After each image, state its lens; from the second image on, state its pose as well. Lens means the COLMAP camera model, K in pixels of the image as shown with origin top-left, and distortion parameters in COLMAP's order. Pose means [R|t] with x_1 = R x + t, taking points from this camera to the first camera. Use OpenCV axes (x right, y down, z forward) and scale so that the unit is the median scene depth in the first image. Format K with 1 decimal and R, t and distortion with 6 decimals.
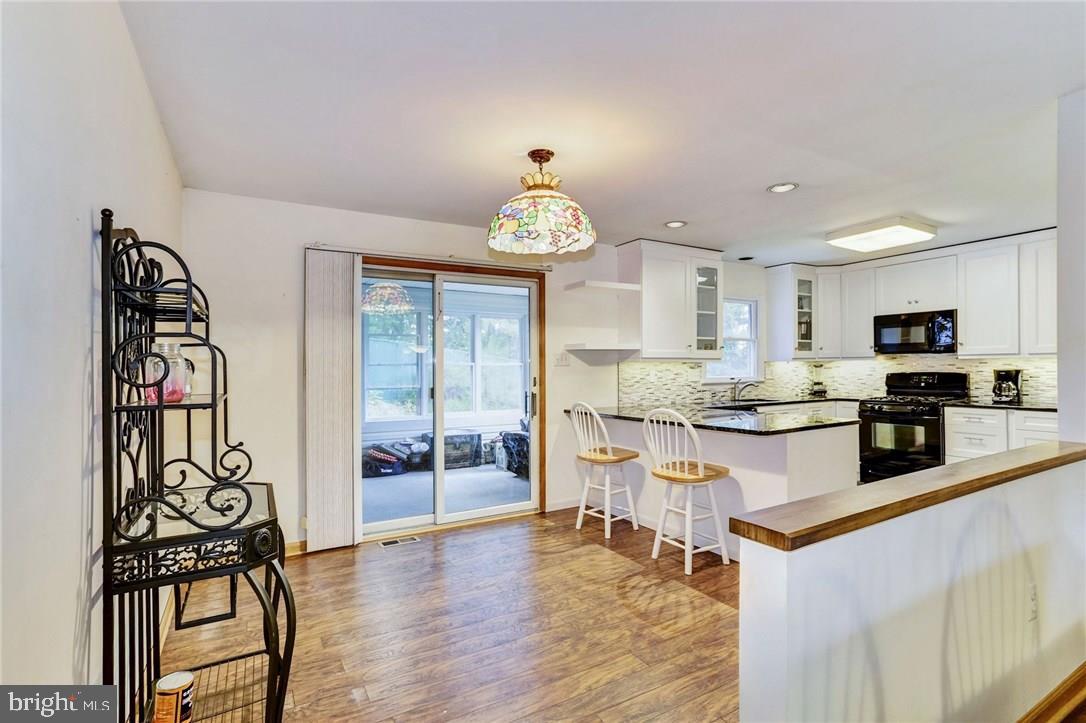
lens RADIAL K [[493.4, 0, 543.0], [0, 493.4, 361.5], [0, 0, 1]] dist [-0.001564, 0.000093]
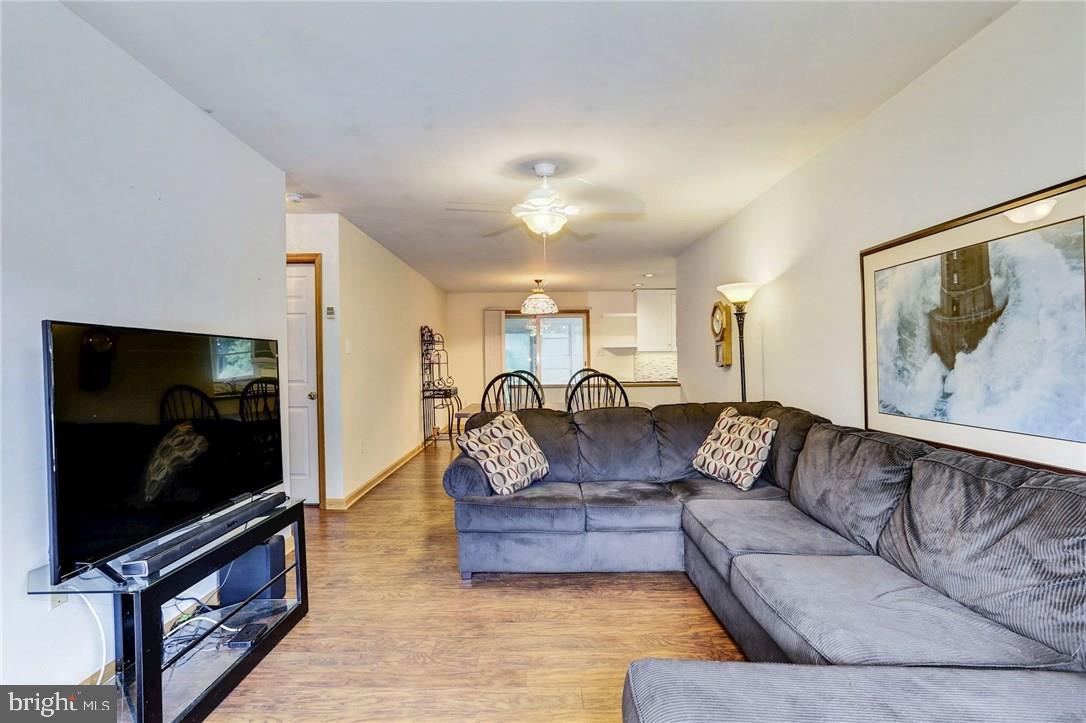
lens RADIAL K [[532.0, 0, 538.6], [0, 532.0, 360.9], [0, 0, 1]] dist [-0.004580, 0.000695]
pose [[0.846640, 0.004054, -0.532151, 1.021001], [0.004462, 0.999882, 0.014716, -0.002943], [0.532148, -0.014833, 0.846521, -1.007729]]
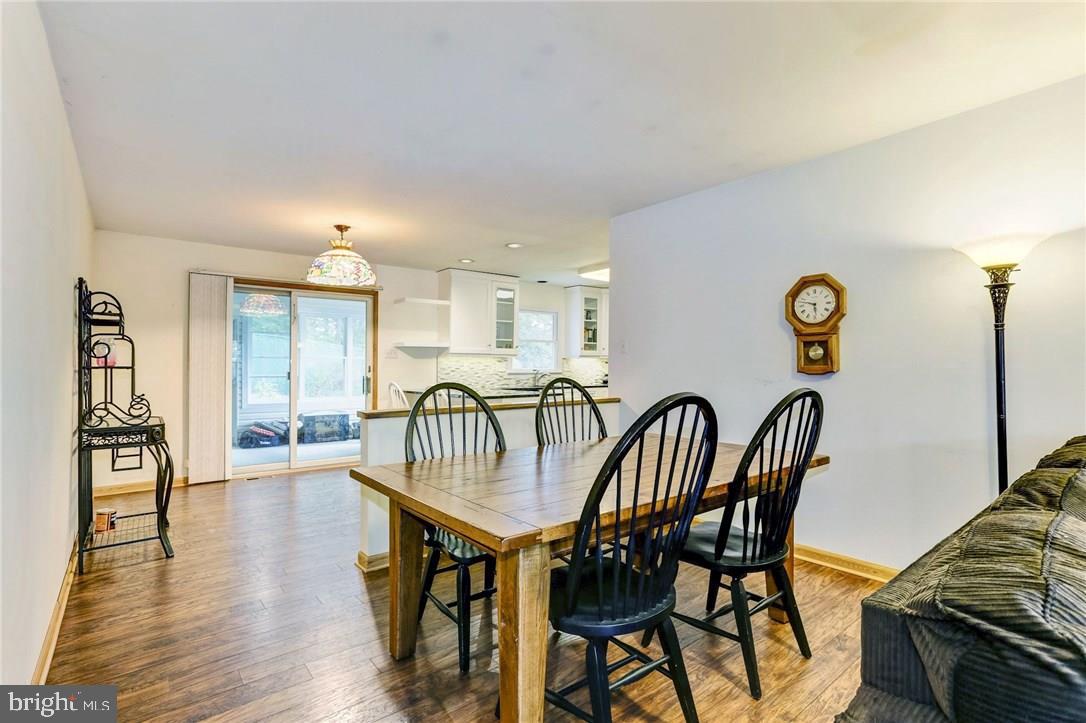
lens RADIAL K [[520.8, 0, 543.0], [0, 520.8, 361.5], [0, 0, 1]] dist [-0.002196, 0.016643]
pose [[0.992480, 0.012197, 0.121799, 0.290118], [-0.012173, 0.999925, -0.000946, 0.015079], [-0.121802, -0.000544, 0.992554, -0.517901]]
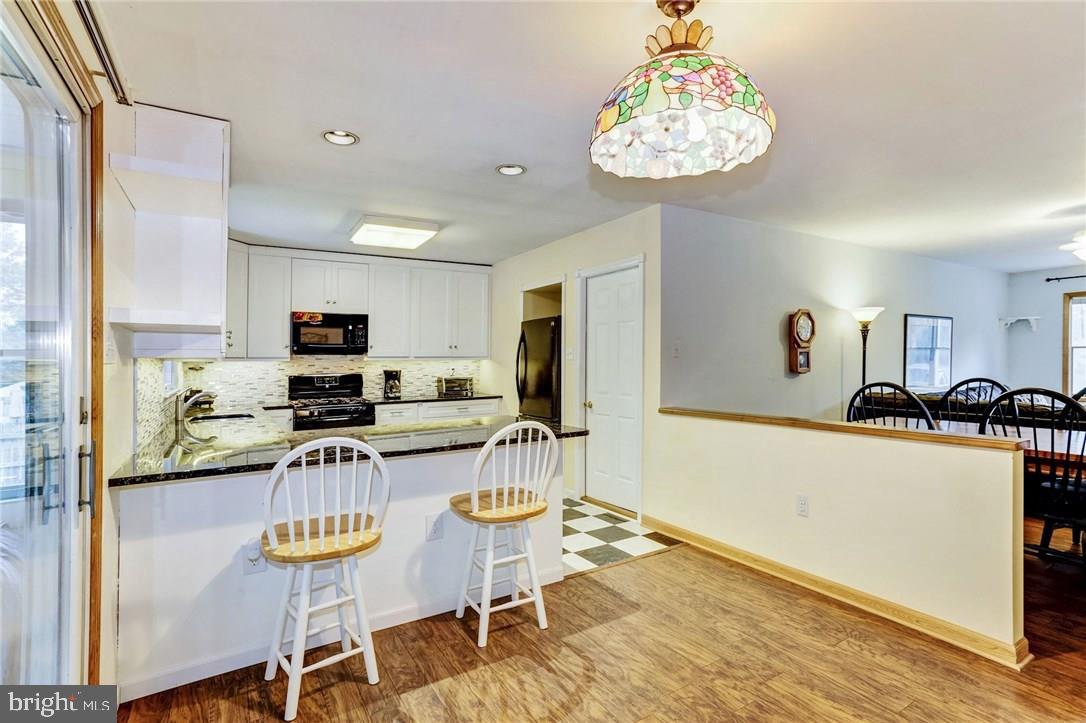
lens RADIAL K [[544.9, 0, 550.4], [0, 544.9, 365.7], [0, 0, 1]] dist [-0.002522, 0.000167]
pose [[-0.020197, 0.003253, 0.999791, -0.408691], [0.004425, 0.999985, -0.003164, 0.012857], [-0.999786, 0.004360, -0.020211, 0.719996]]
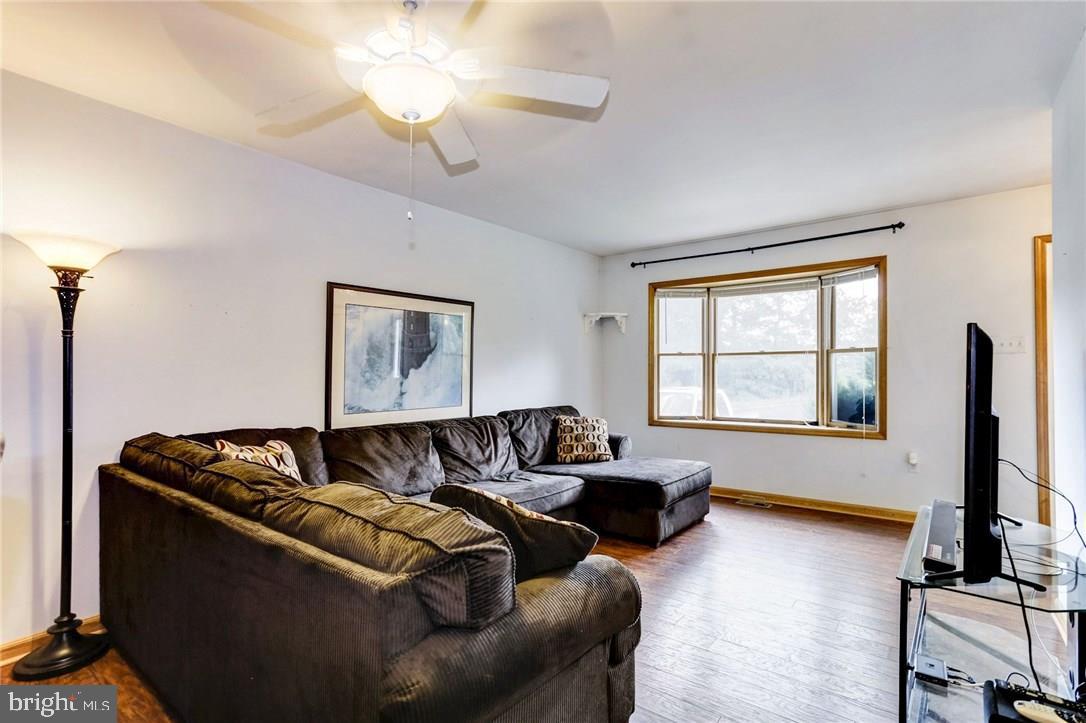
lens RADIAL K [[525.8, 0, 543.5], [0, 525.8, 372.4], [0, 0, 1]] dist [-0.006400, -0.000293]
pose [[-0.332623, 0.018311, 0.942882, 0.198390], [0.003381, 0.999828, -0.018225, 0.020904], [-0.943054, -0.002874, -0.332628, -0.298606]]
